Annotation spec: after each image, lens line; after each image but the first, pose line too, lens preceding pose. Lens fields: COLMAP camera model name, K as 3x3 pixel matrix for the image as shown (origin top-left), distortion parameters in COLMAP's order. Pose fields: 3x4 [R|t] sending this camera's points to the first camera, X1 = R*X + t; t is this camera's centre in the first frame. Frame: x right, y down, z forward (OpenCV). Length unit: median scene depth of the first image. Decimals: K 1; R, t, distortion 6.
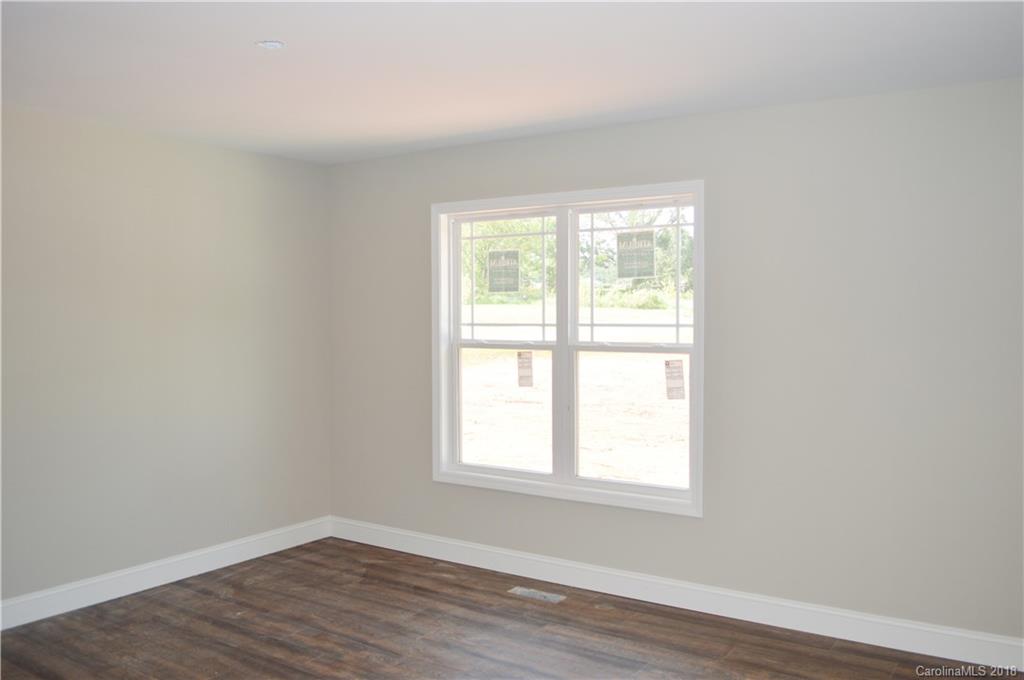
lens RADIAL K [[842.6, 0, 512.0], [0, 842.6, 340.0], [0, 0, 1]] dist [-0.062059, -0.001912]
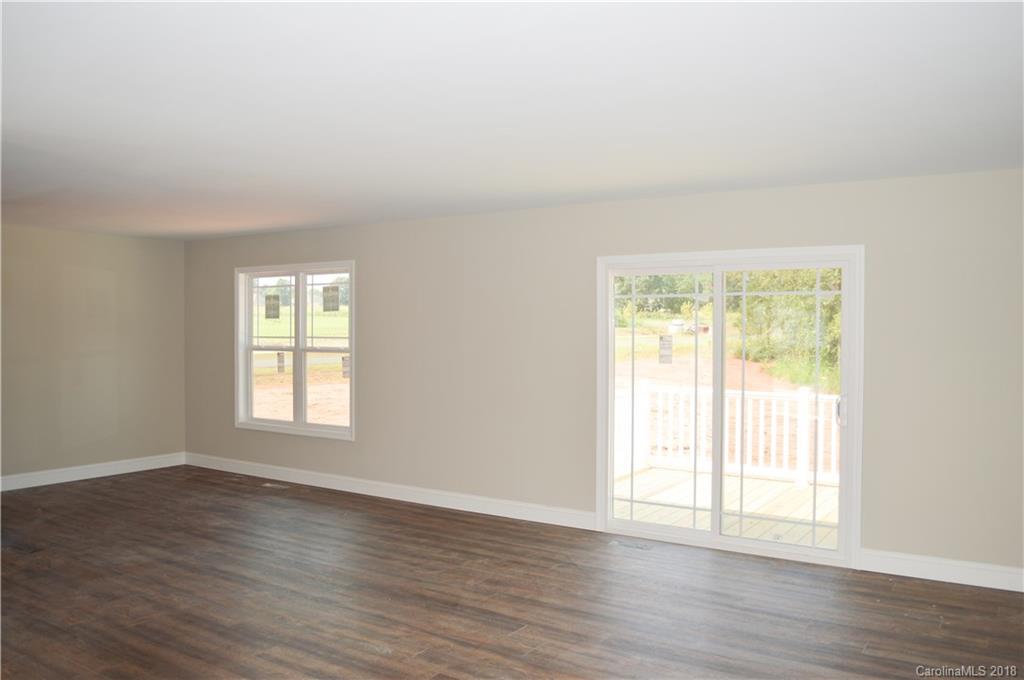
lens RADIAL K [[810.3, 0, 495.5], [0, 810.3, 342.6], [0, 0, 1]] dist [0.001437, 0.000110]
pose [[0.999432, 0.002104, -0.033624, 0.527002], [-0.002502, 0.999927, -0.011816, 0.012197], [0.033596, 0.011893, 0.999365, -0.691652]]
